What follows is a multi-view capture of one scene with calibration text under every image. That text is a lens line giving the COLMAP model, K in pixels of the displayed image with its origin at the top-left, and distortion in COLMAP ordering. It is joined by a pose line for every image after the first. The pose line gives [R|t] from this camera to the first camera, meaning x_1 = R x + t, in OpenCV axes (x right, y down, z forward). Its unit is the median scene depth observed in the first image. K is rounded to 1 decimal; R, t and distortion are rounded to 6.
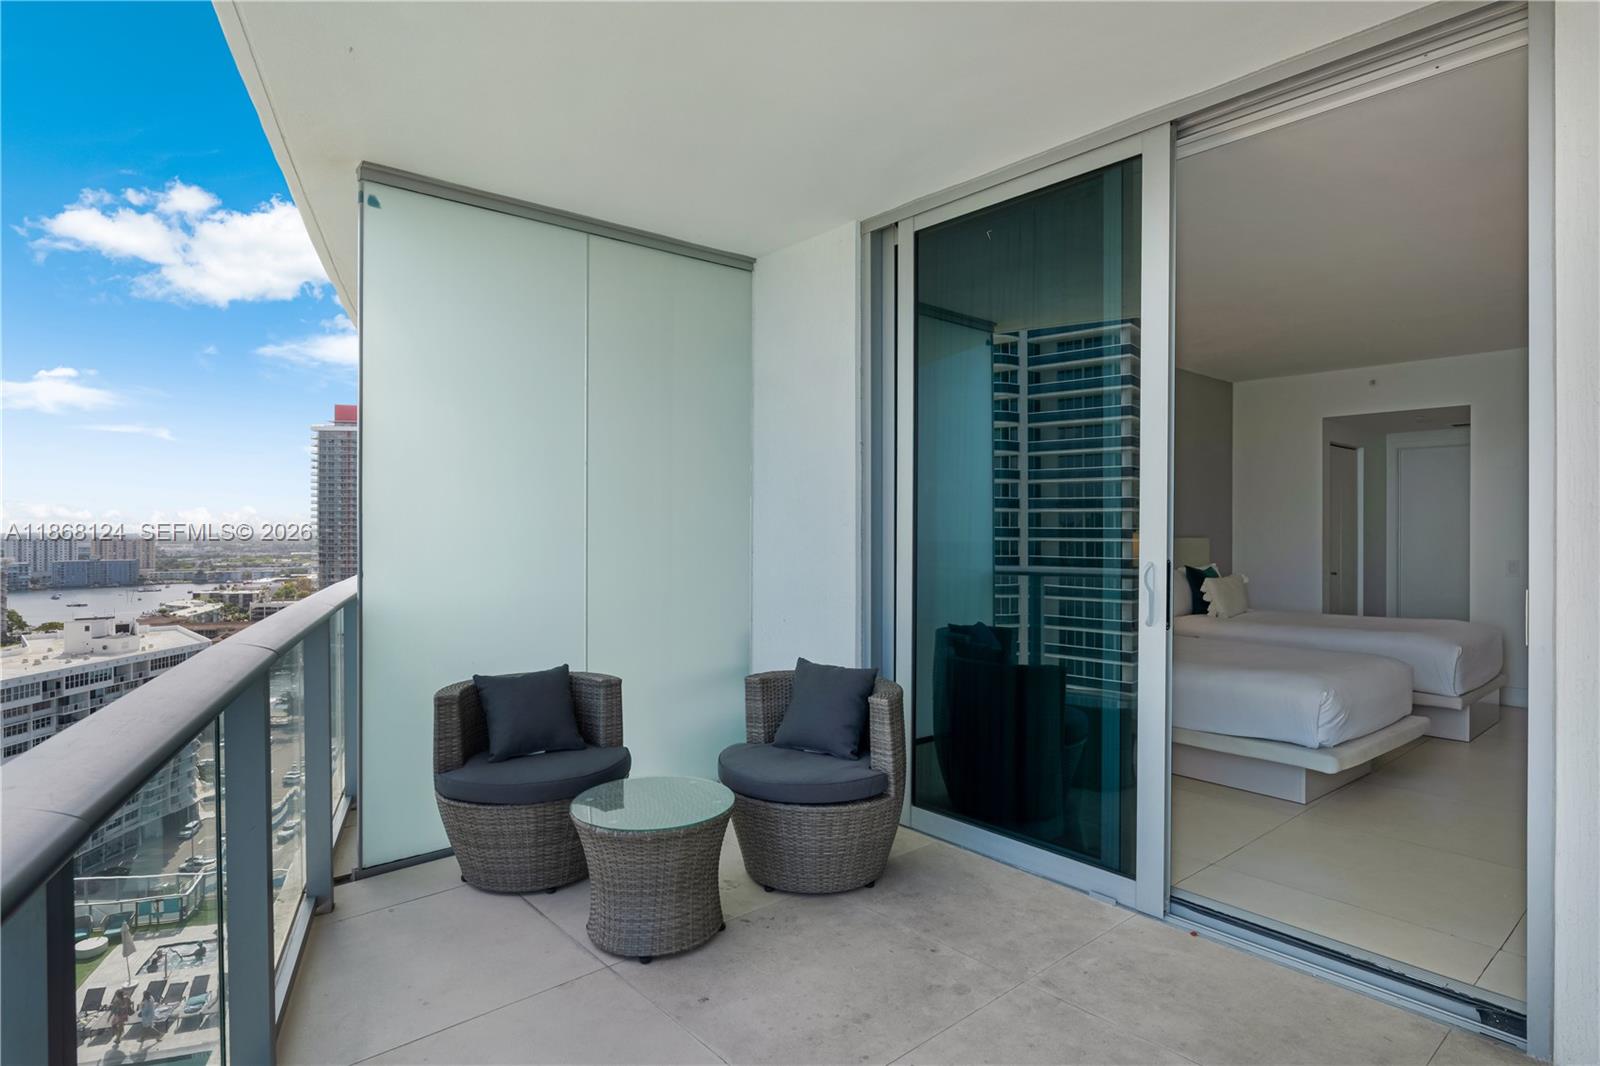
lens RADIAL K [[898.8, 0, 787.9], [0, 898.8, 513.4], [0, 0, 1]] dist [-0.004502, -0.000372]
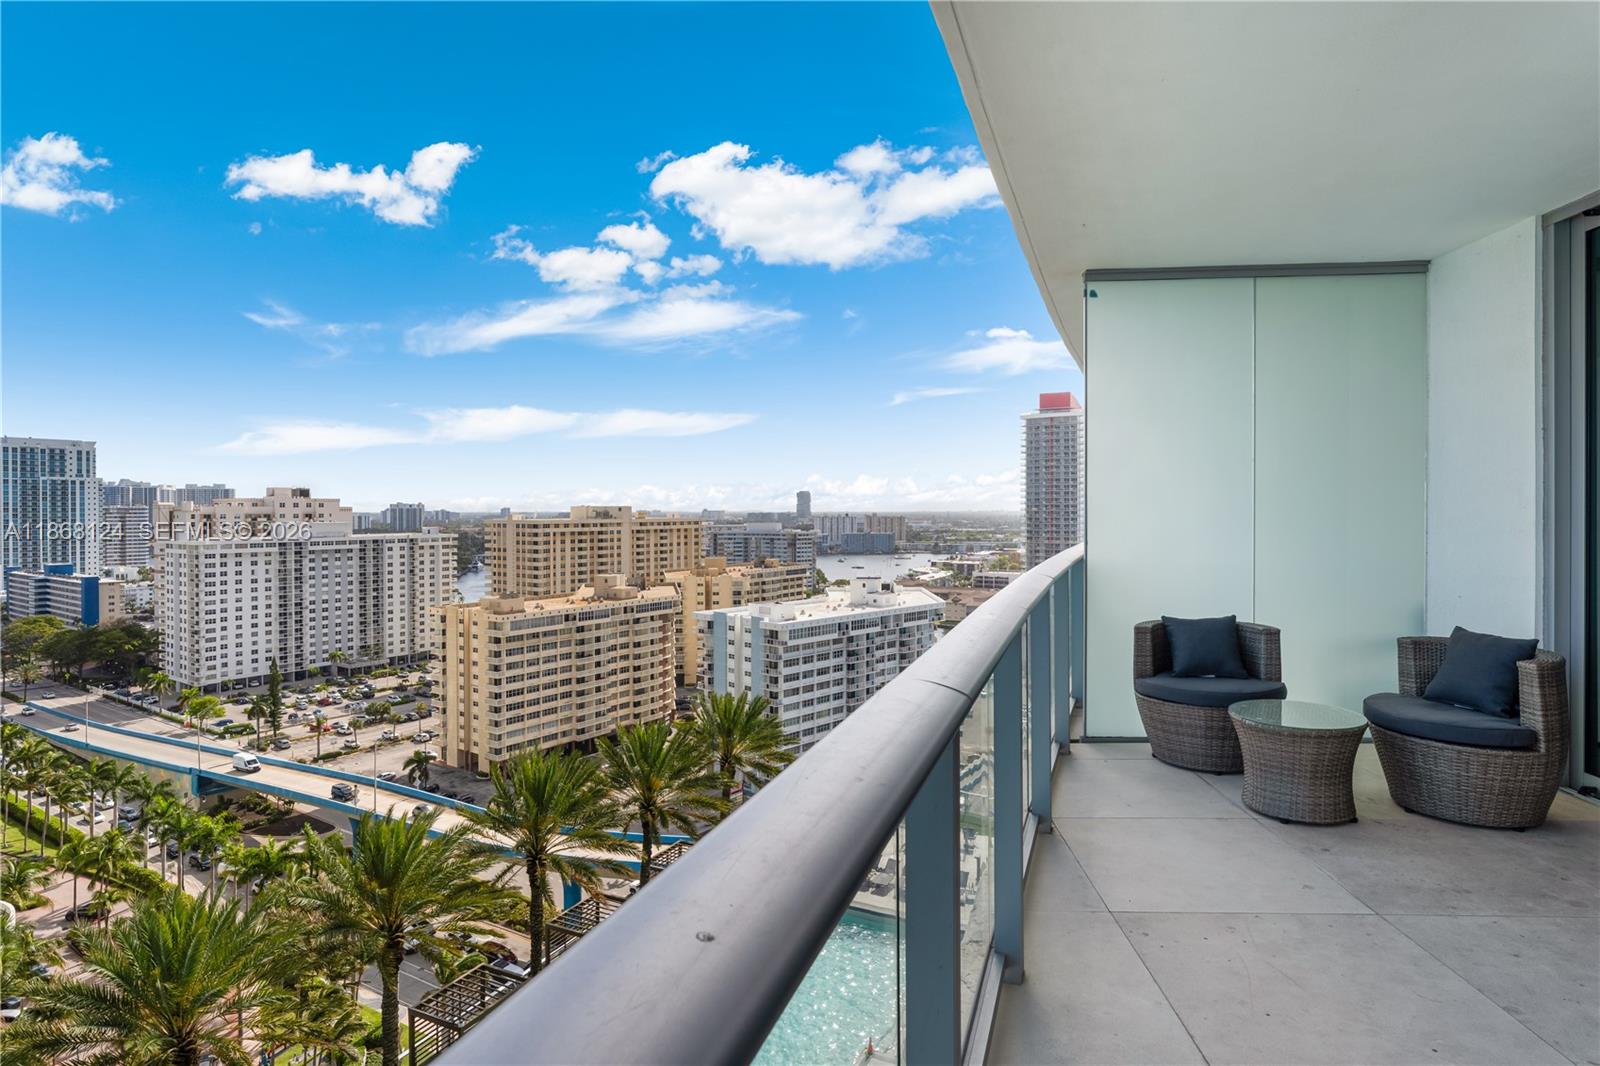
lens RADIAL K [[897.6, 0, 779.2], [0, 897.6, 533.6], [0, 0, 1]] dist [-0.013784, -0.000163]
pose [[0.732272, 0.016329, -0.680816, 0.145694], [0.015395, 0.999060, 0.040520, -0.013549], [0.680838, -0.040153, 0.731333, -0.381185]]
